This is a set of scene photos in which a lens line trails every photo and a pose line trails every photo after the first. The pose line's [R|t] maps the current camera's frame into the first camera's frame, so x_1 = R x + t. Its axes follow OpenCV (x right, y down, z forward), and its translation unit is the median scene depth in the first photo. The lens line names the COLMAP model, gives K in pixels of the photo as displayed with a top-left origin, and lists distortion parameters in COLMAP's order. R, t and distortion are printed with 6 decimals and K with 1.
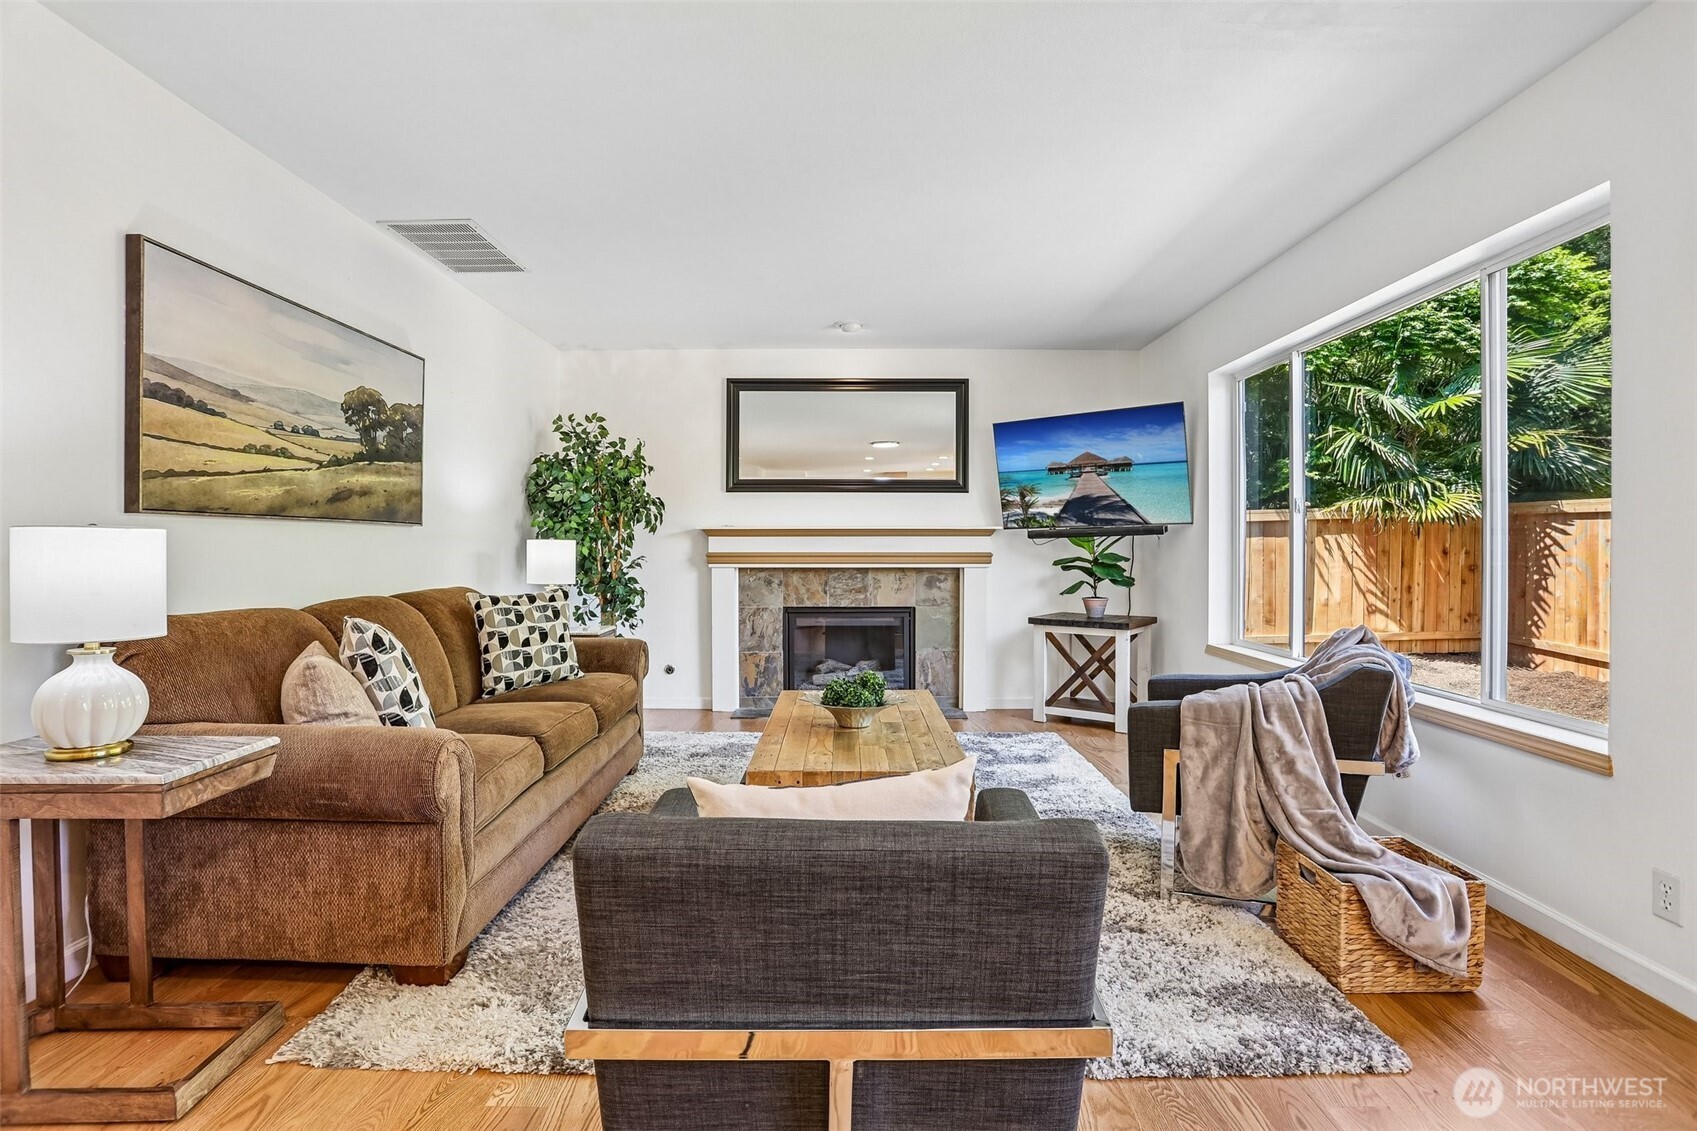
lens RADIAL K [[816.4, 0, 848.3], [0, 816.4, 556.7], [0, 0, 1]] dist [-0.074377, 0.031361]
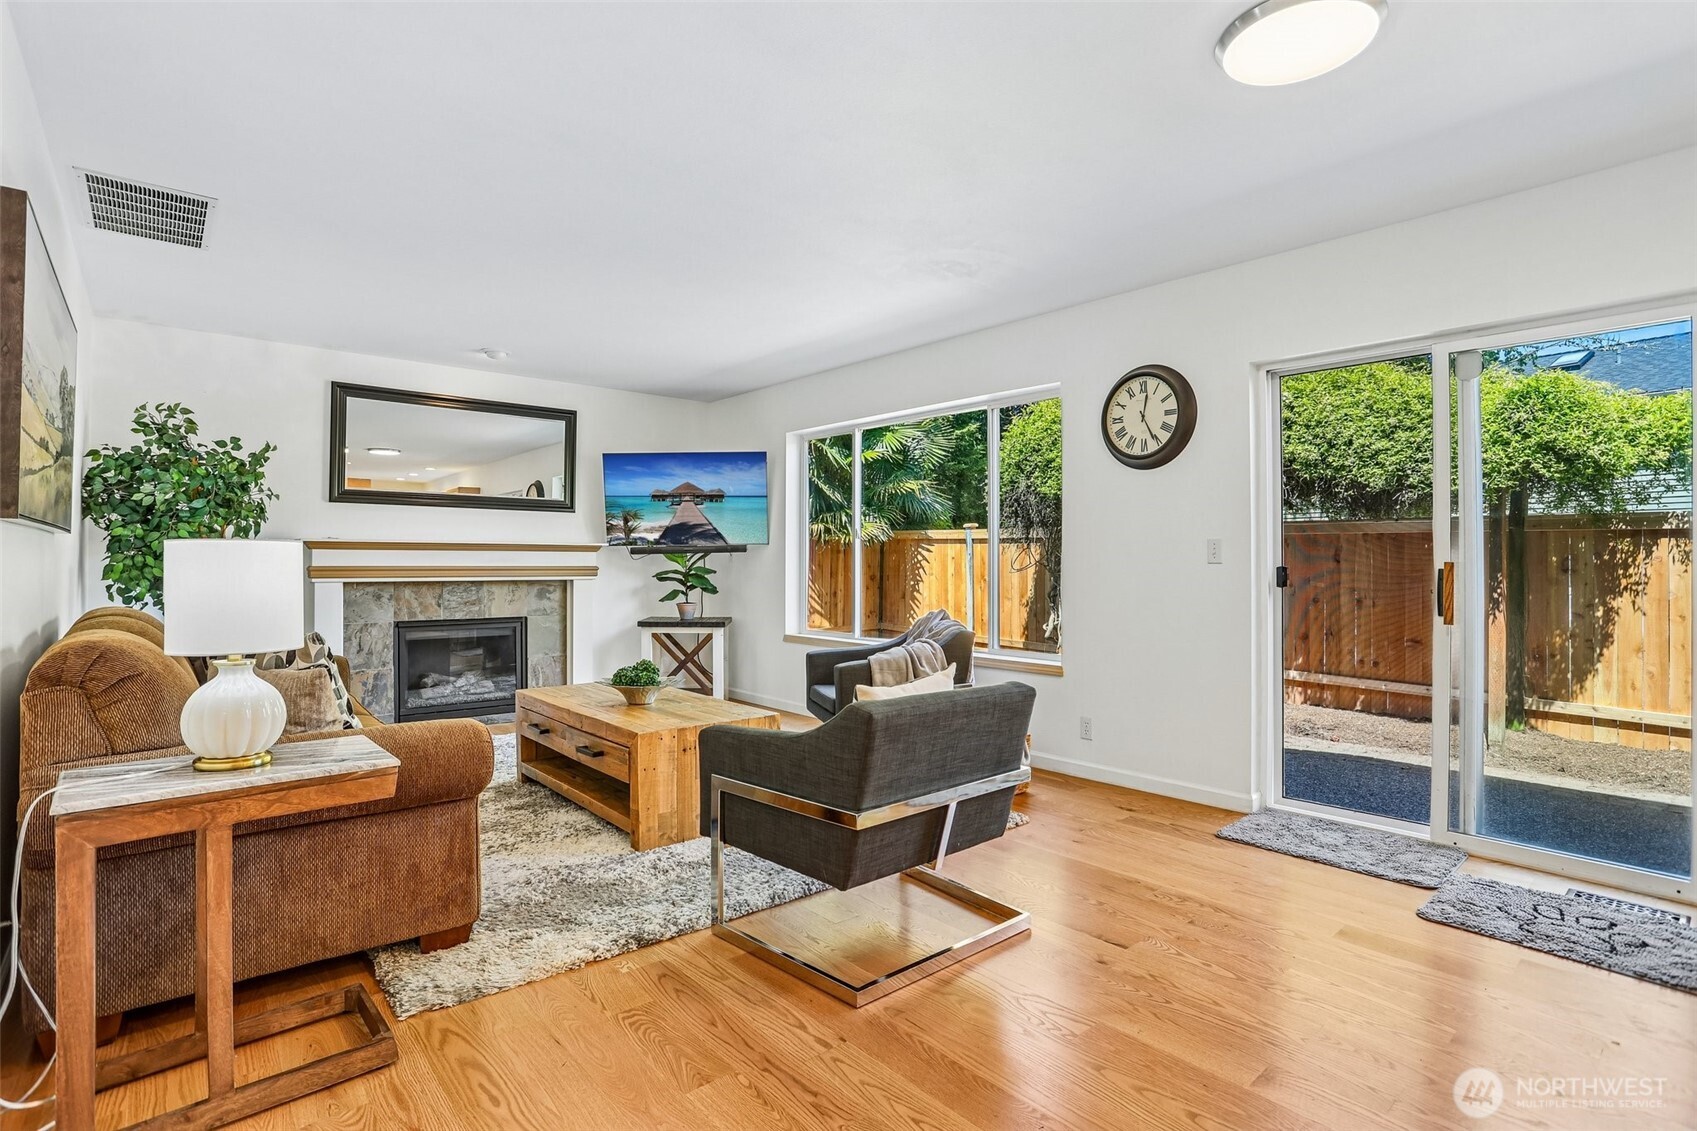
lens RADIAL K [[816.4, 0, 848.3], [0, 816.4, 556.7], [0, 0, 1]] dist [-0.074377, 0.031361]
pose [[0.759243, 0.006776, 0.650772, -0.296013], [0.004003, 0.999878, -0.015081, 0.000261], [-0.650795, 0.014055, 0.759123, -0.086134]]
